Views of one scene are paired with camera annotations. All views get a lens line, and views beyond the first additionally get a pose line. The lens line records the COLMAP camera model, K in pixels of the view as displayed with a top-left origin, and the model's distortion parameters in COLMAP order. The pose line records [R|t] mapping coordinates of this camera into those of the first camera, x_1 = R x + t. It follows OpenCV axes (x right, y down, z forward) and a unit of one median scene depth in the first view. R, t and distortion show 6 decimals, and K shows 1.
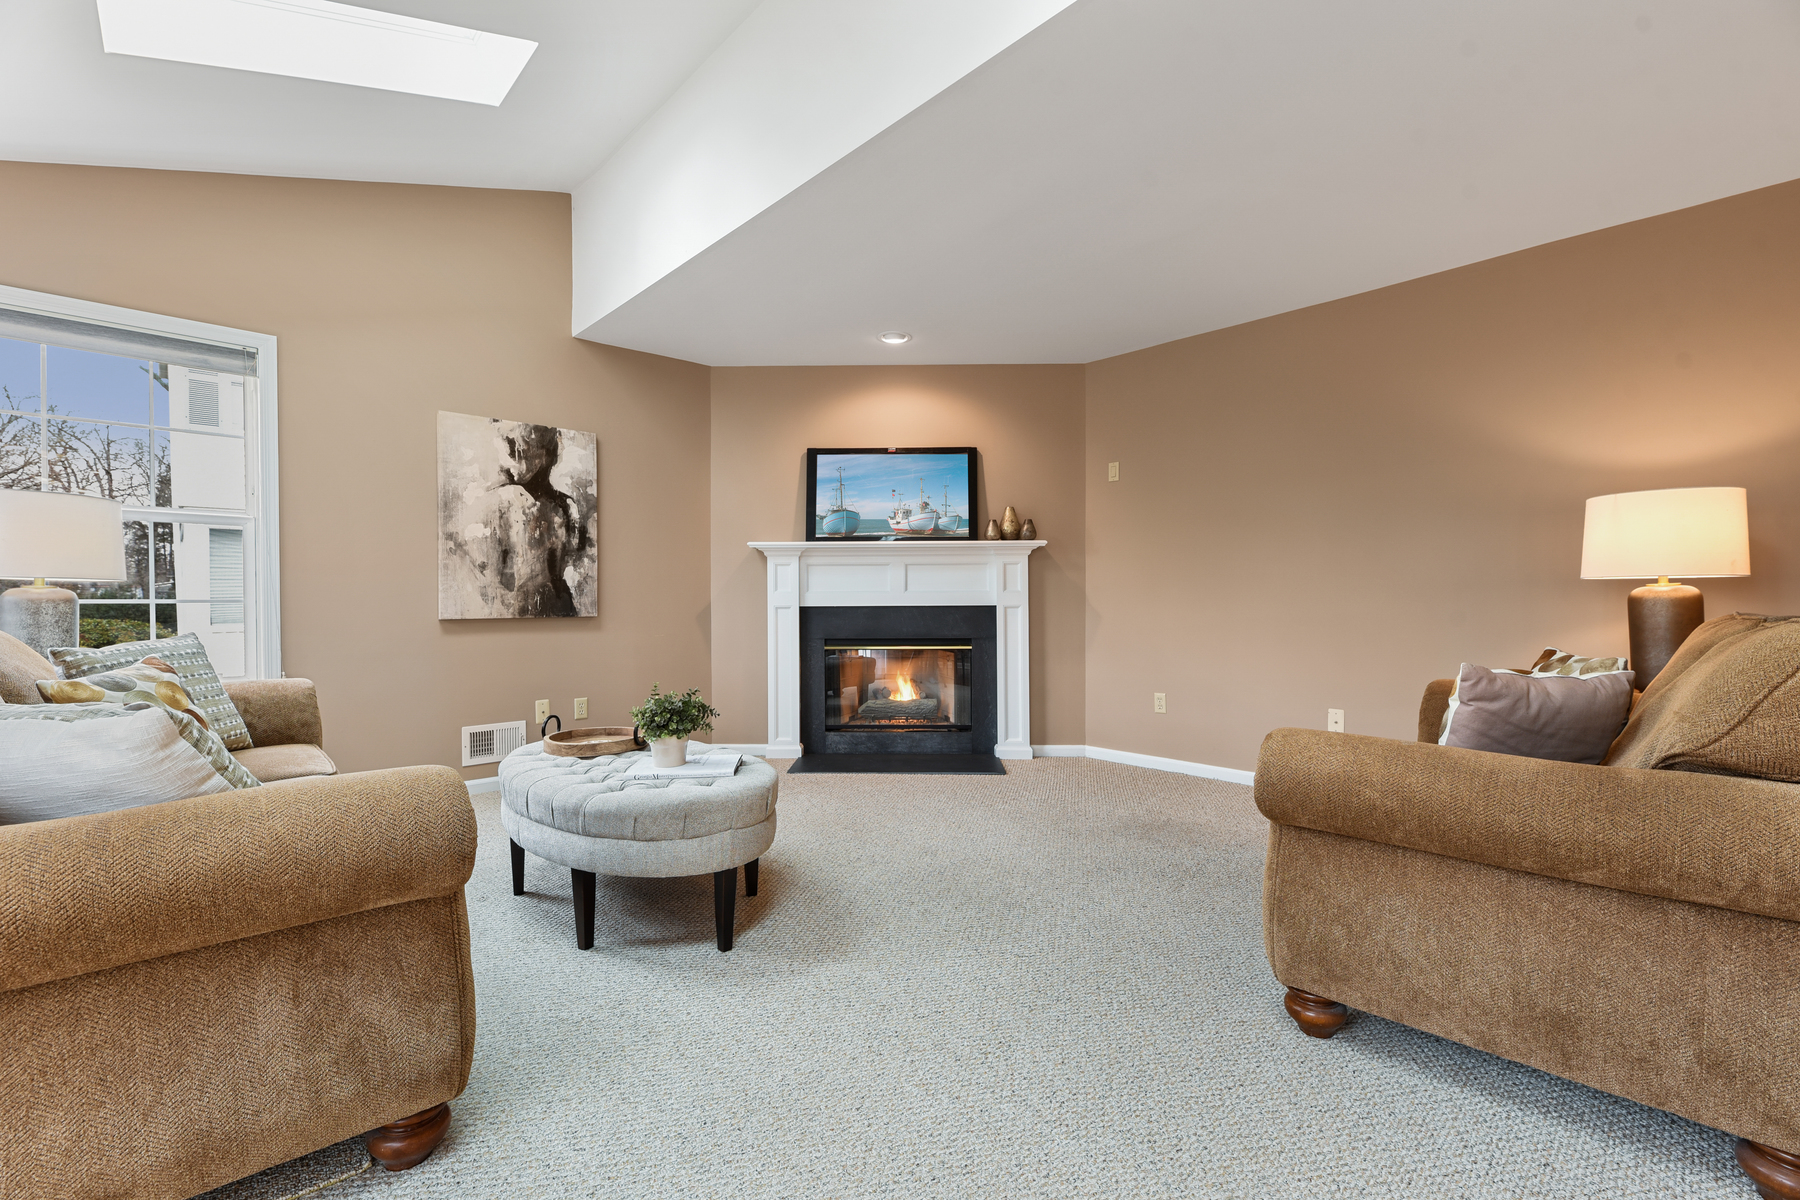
lens RADIAL K [[776.4, 0, 895.1], [0, 776.4, 604.2], [0, 0, 1]] dist [0.003168, -0.000436]
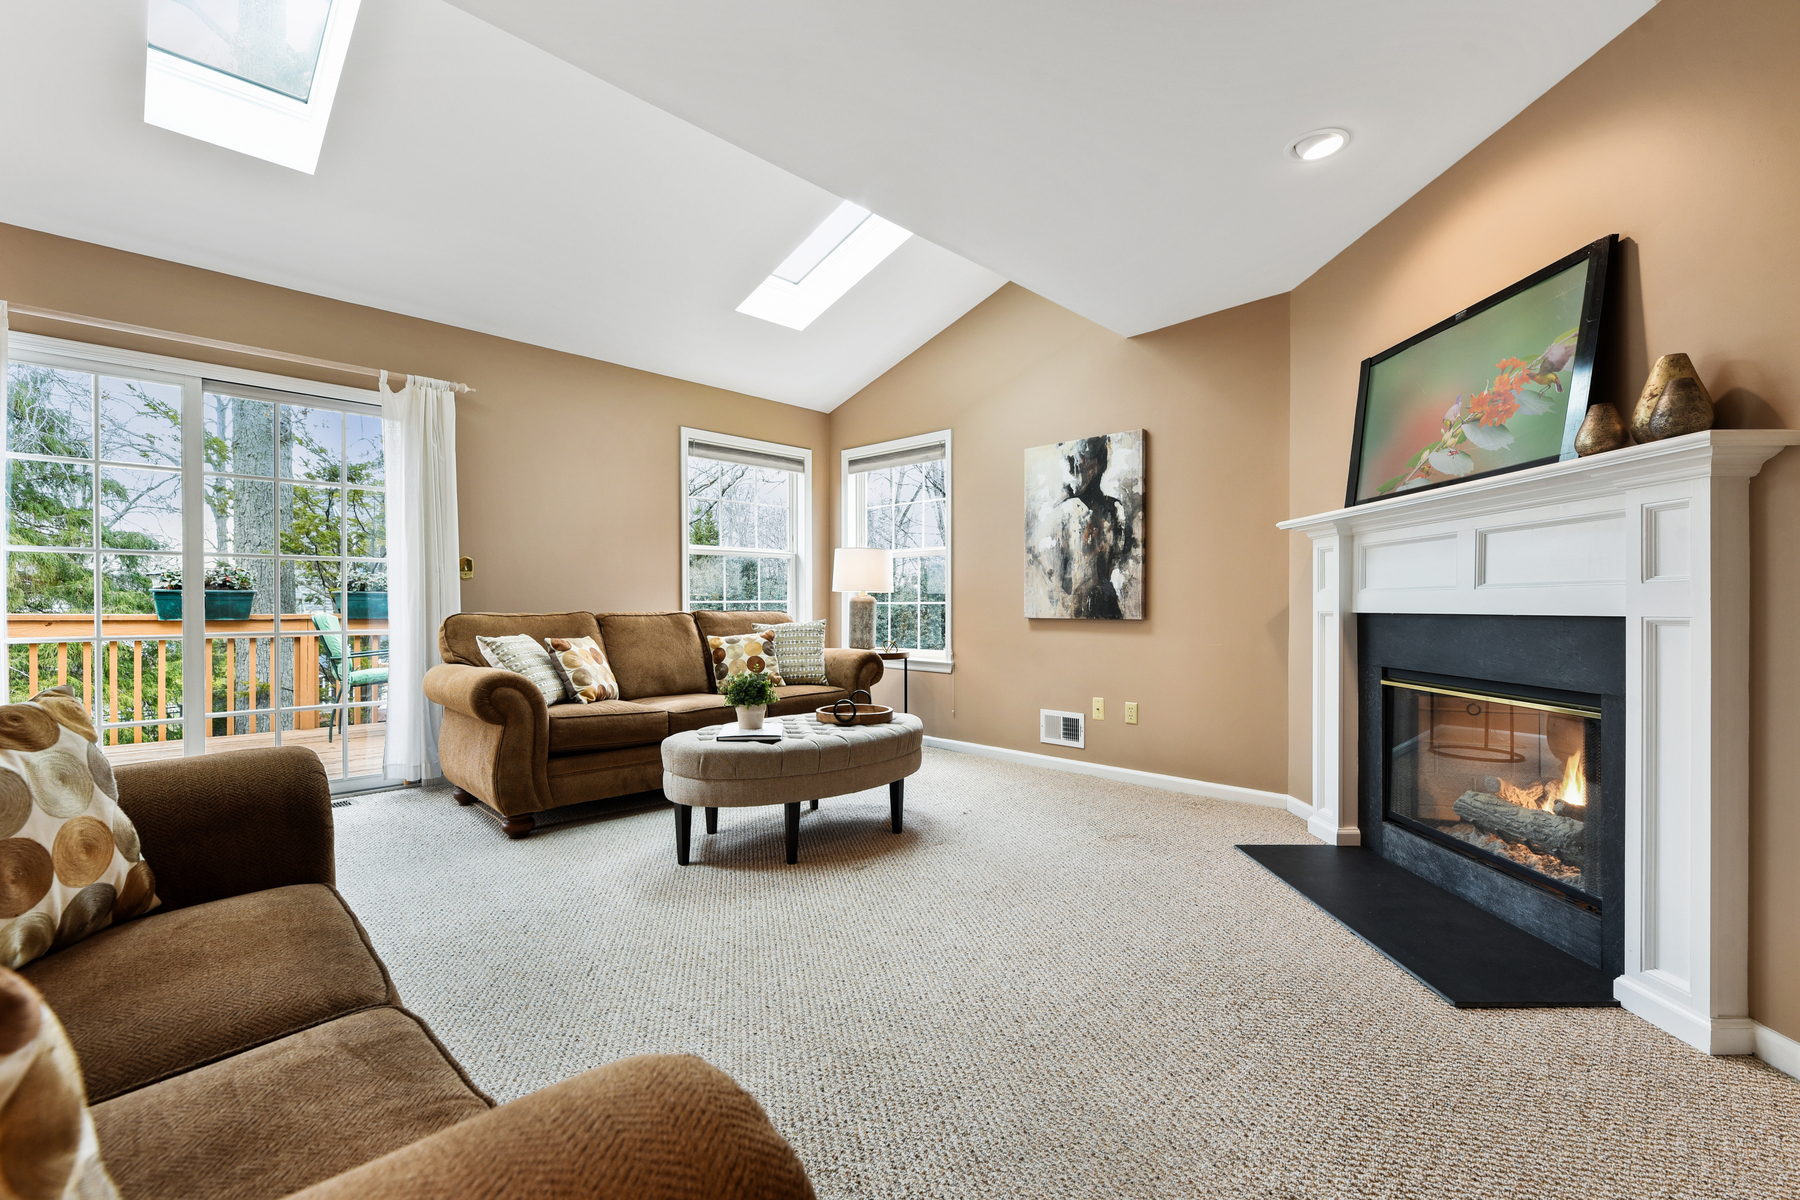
lens RADIAL K [[776.4, 0, 892.2], [0, 776.4, 604.0], [0, 0, 1]] dist [0.003168, -0.000436]
pose [[0.022679, 0.000702, -0.999743, 0.591519], [-0.011074, 0.999939, 0.000451, -0.000626], [0.999681, 0.011061, 0.022686, 0.702233]]
